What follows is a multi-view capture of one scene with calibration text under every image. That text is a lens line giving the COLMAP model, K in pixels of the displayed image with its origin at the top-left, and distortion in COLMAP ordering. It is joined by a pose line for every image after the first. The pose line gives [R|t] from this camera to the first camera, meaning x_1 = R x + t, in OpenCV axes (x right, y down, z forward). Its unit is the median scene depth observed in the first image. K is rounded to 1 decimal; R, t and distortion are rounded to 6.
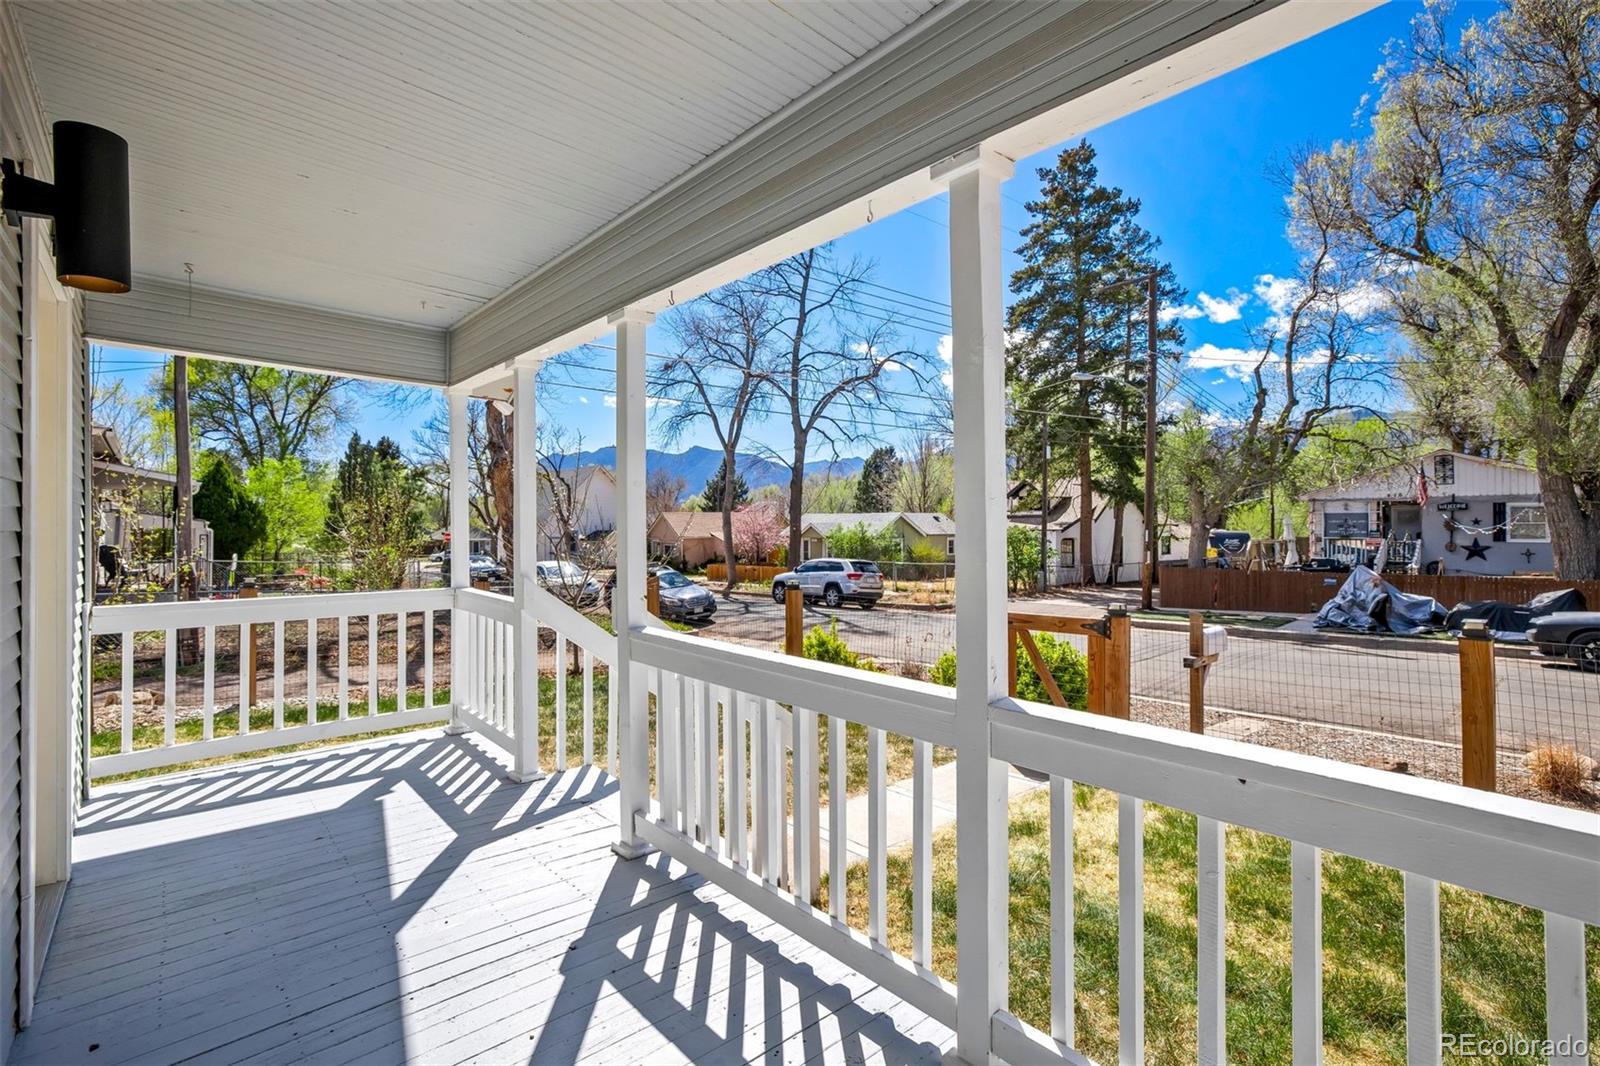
lens RADIAL K [[720.2, 0, 801.0], [0, 720.2, 528.9], [0, 0, 1]] dist [-0.001182, -0.000066]
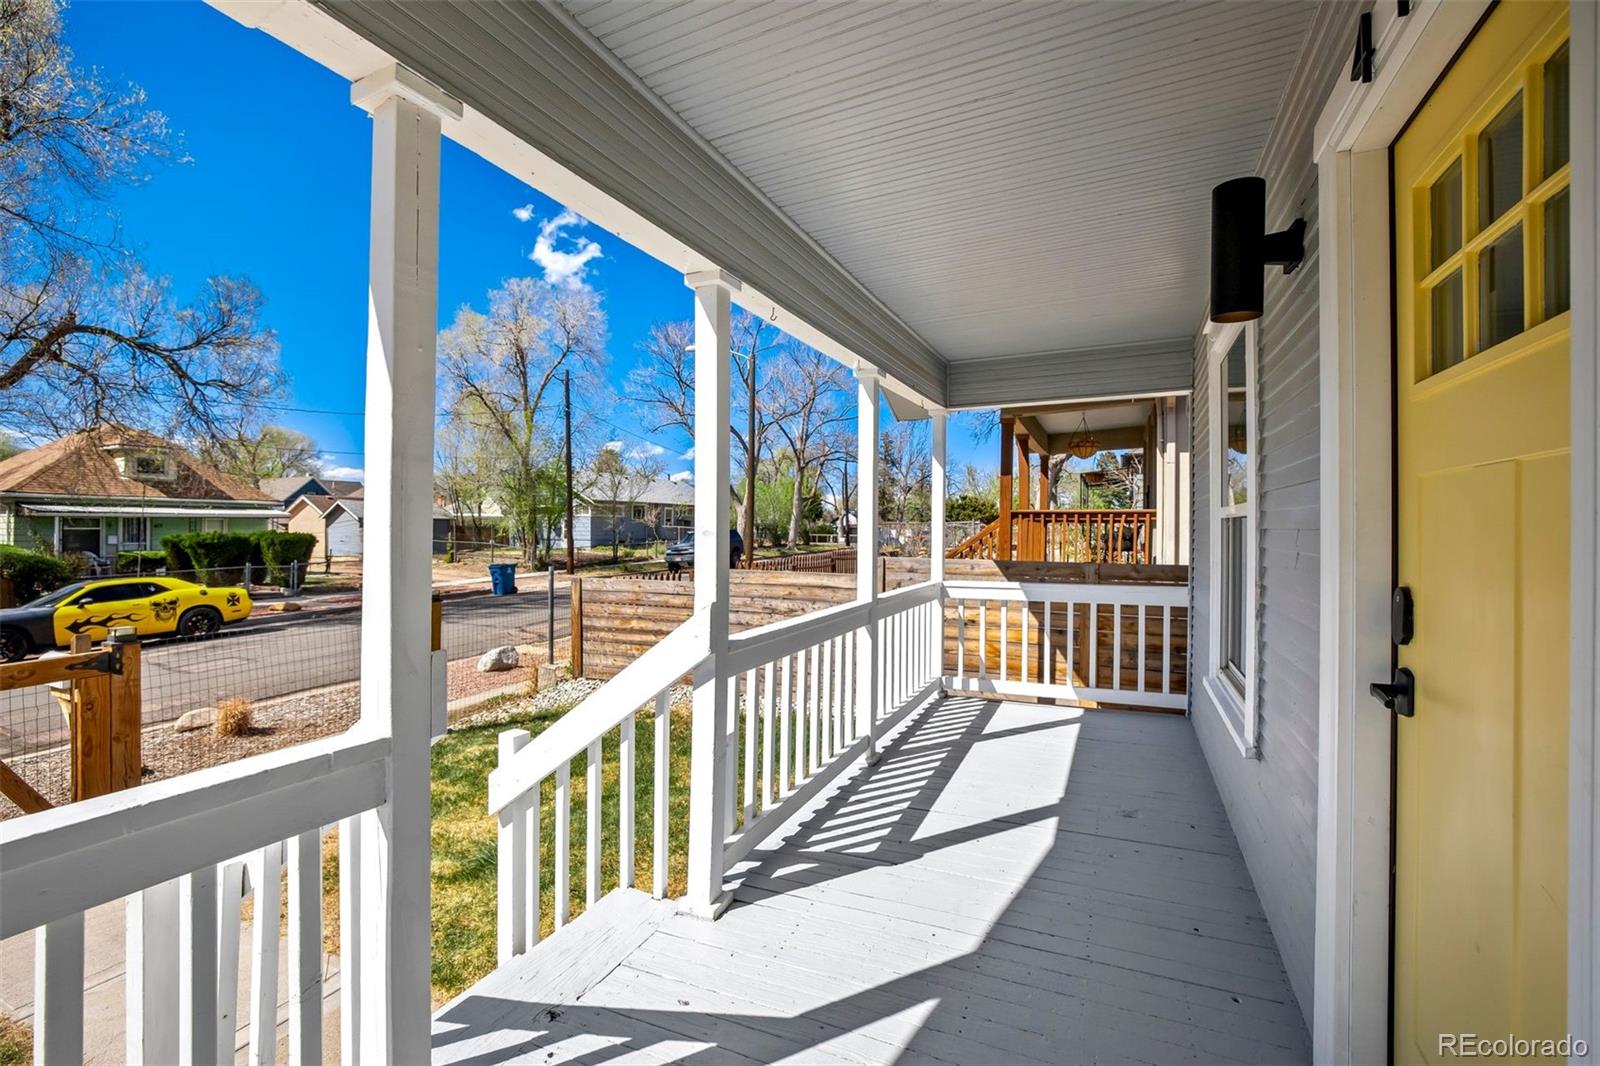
lens RADIAL K [[681.7, 0, 795.6], [0, 681.7, 526.5], [0, 0, 1]] dist [-0.034214, 0.015957]
pose [[-0.381180, 0.008261, 0.924464, -1.323310], [0.001062, 0.999963, -0.008498, 0.006753], [-0.924500, -0.002258, -0.381175, 1.585316]]
